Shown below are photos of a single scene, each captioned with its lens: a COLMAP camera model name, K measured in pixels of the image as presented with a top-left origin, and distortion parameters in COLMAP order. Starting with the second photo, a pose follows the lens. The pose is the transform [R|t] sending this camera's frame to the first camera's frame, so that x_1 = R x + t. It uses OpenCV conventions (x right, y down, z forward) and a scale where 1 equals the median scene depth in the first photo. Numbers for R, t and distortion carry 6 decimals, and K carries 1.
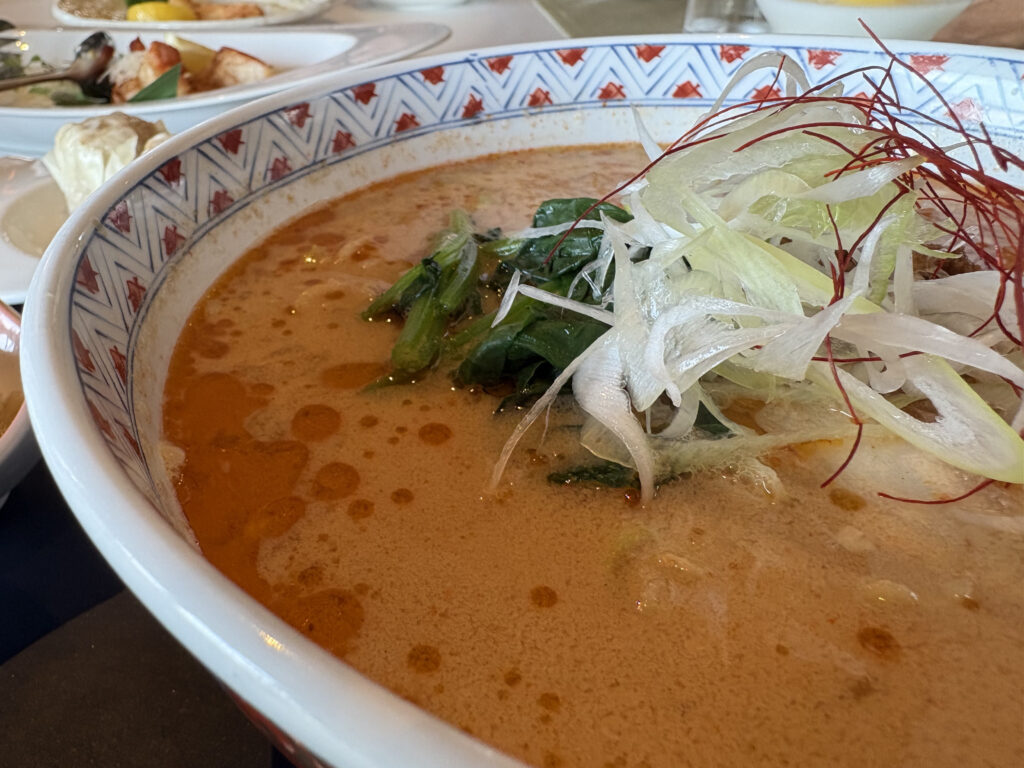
lens RADIAL K [[715.8, 0, 512.0], [0, 715.8, 384.0], [0, 0, 1]] dist [0.007817, 0.005421]
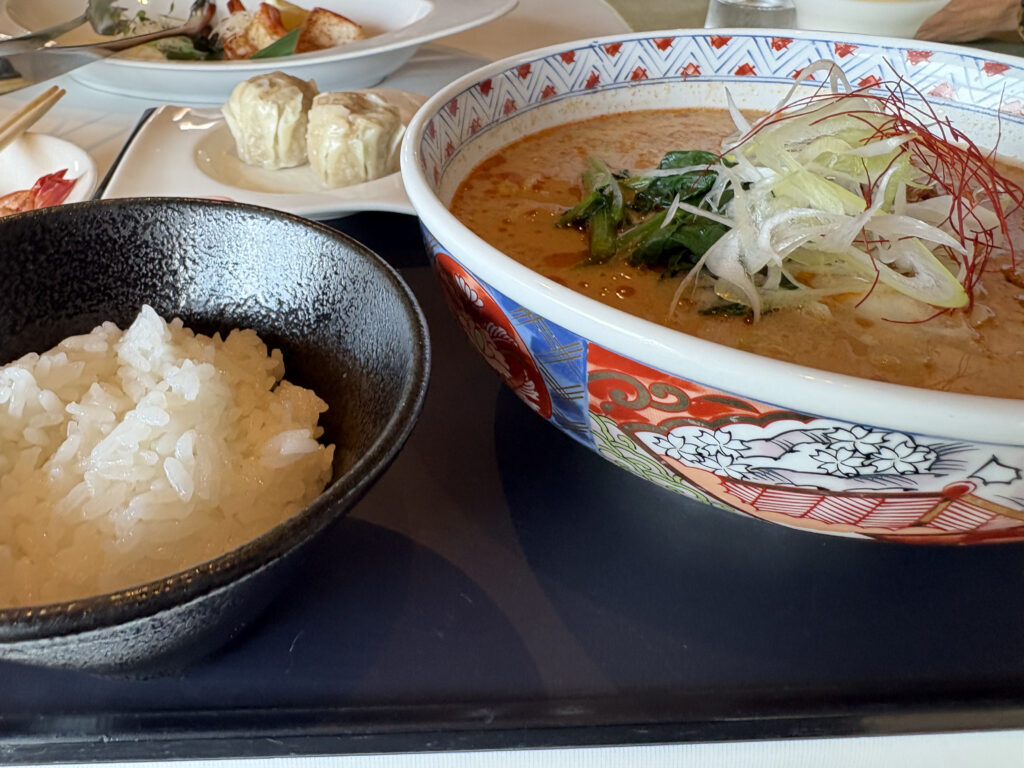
lens RADIAL K [[715.8, 0, 512.0], [0, 715.8, 384.0], [0, 0, 1]] dist [0.007817, 0.005421]
pose [[0.999537, 0.005155, 0.029994, -0.268919], [-0.007283, 0.997430, 0.071272, 0.107248], [-0.029549, -0.071457, 0.997006, -0.447680]]
